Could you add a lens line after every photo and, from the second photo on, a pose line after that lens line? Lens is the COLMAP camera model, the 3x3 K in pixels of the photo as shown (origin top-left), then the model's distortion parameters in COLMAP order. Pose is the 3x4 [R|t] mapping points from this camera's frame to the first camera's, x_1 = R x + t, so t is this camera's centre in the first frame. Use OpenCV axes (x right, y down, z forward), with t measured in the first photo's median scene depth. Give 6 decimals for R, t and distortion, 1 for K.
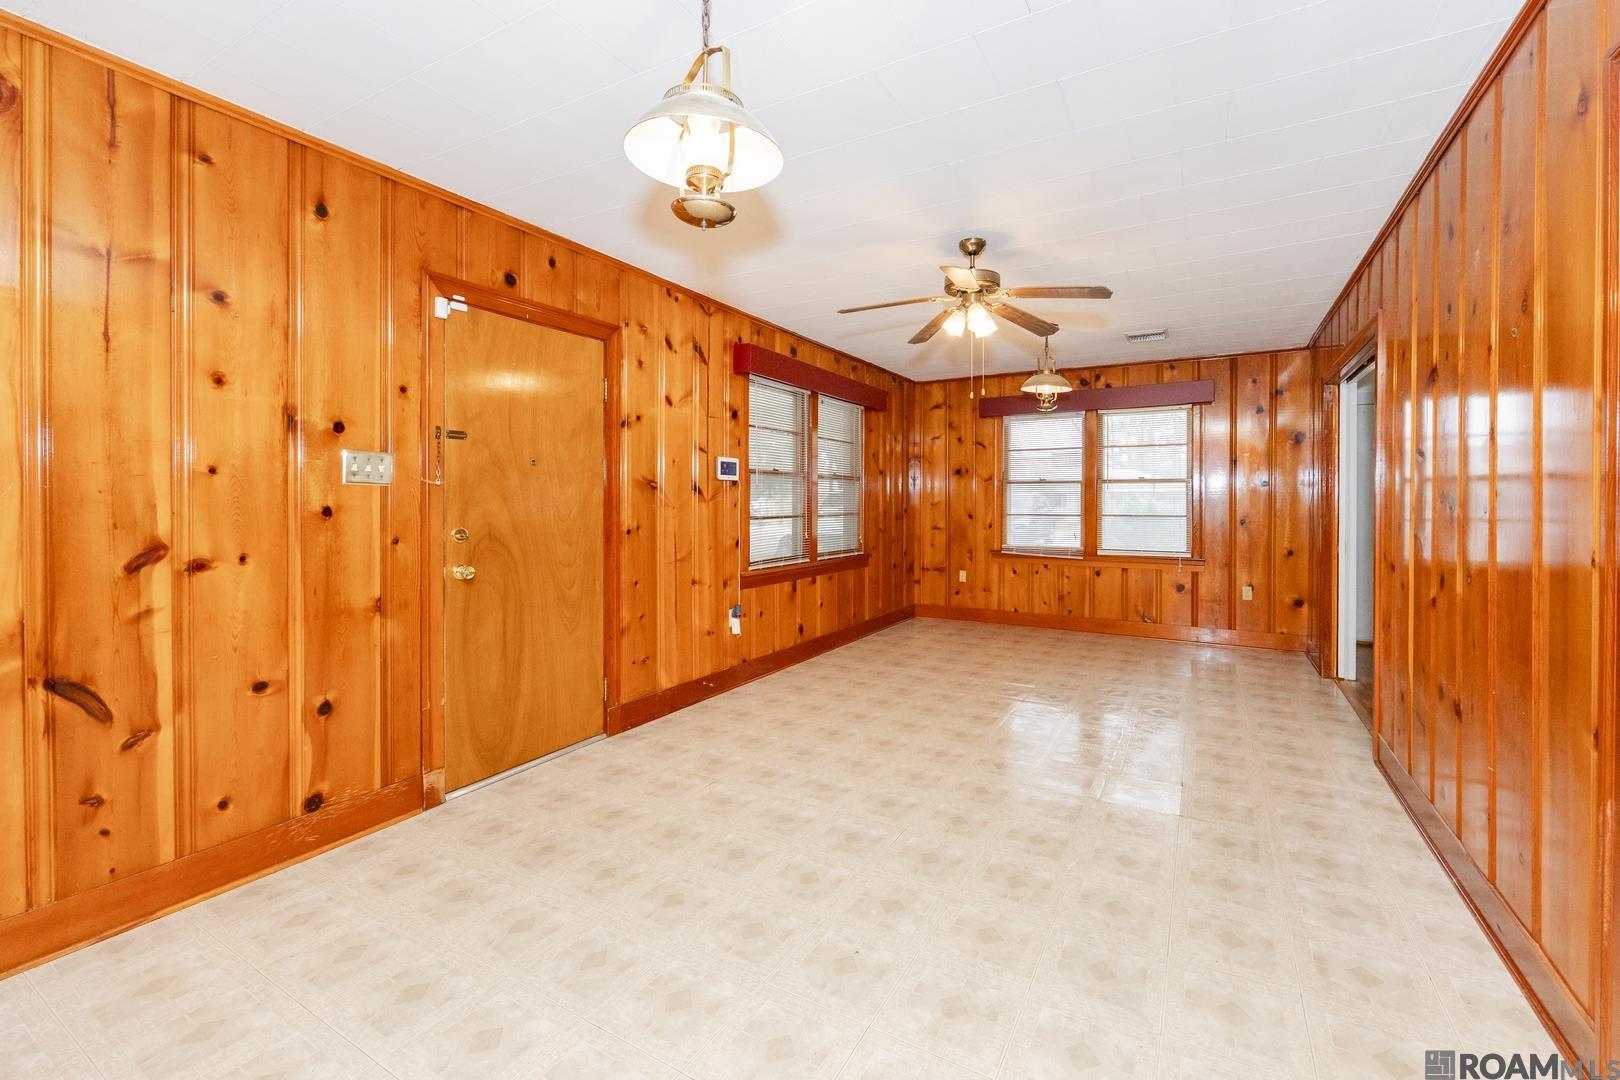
lens RADIAL K [[629.0, 0, 779.9], [0, 629.0, 503.6], [0, 0, 1]] dist [-0.001001, 0.000487]
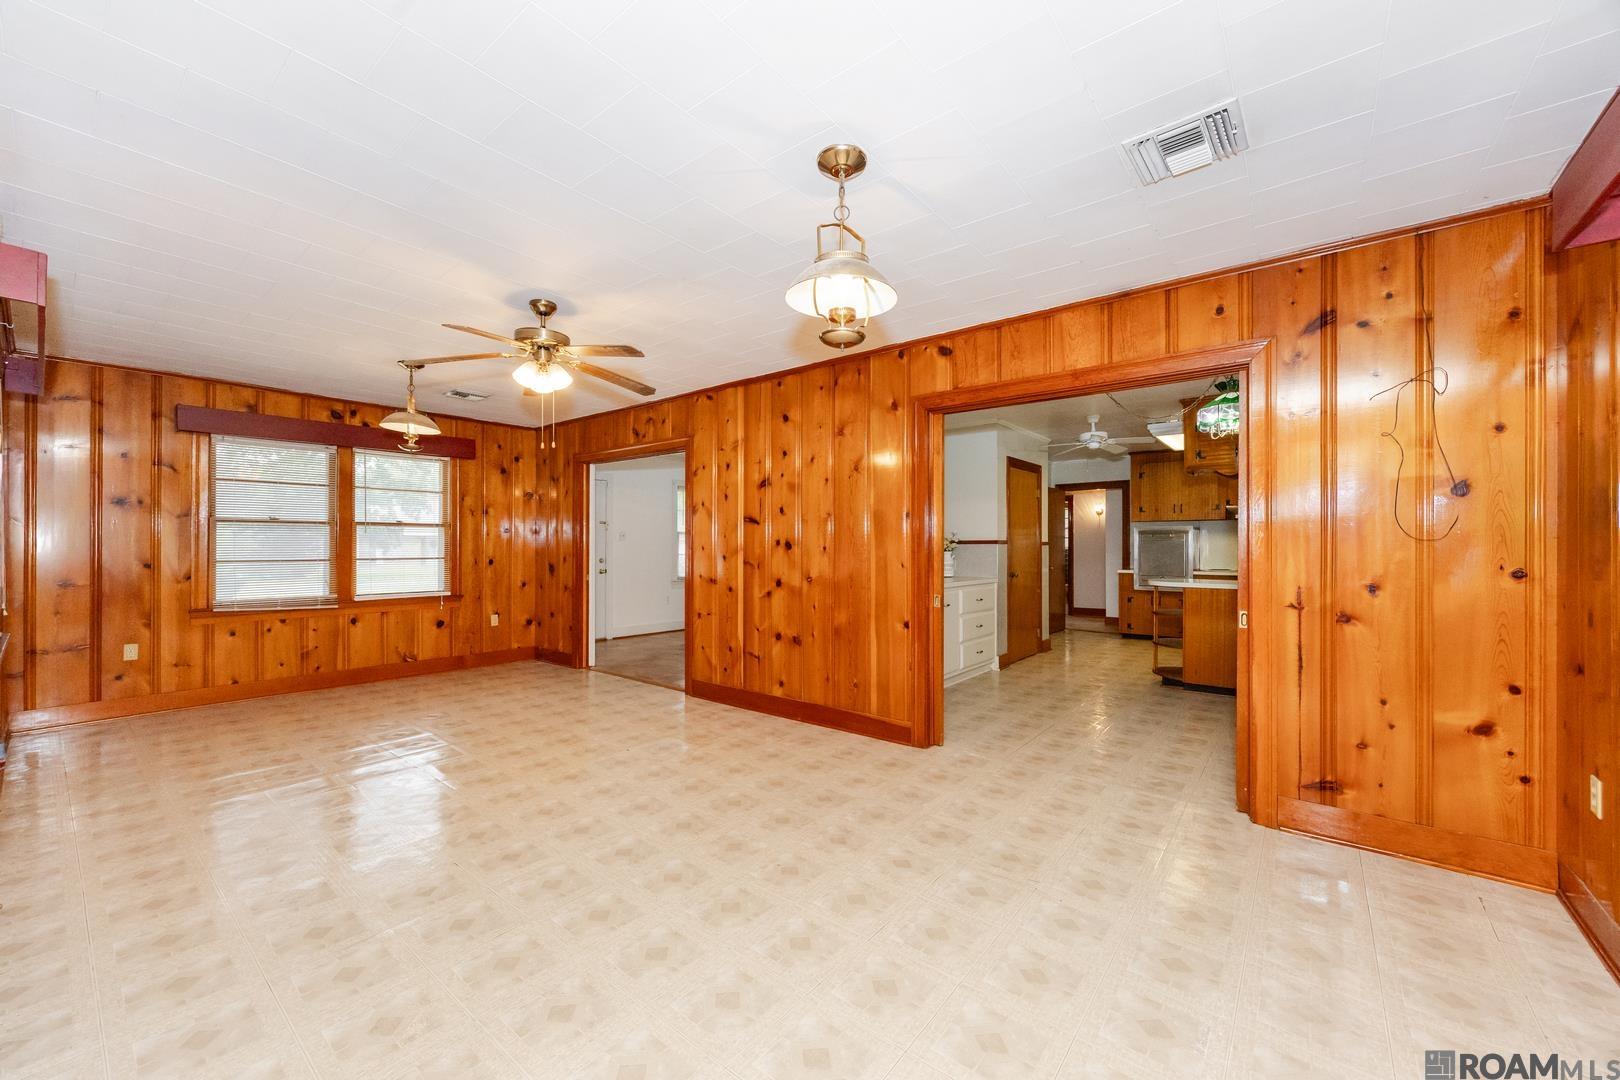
lens RADIAL K [[629.0, 0, 806.3], [0, 629.0, 542.5], [0, 0, 1]] dist [-0.001001, 0.000487]
pose [[0.178283, 0.002999, 0.983975, -0.305020], [0.003849, 0.999986, -0.003745, -0.000589], [-0.983972, 0.004455, 0.178269, 0.166821]]
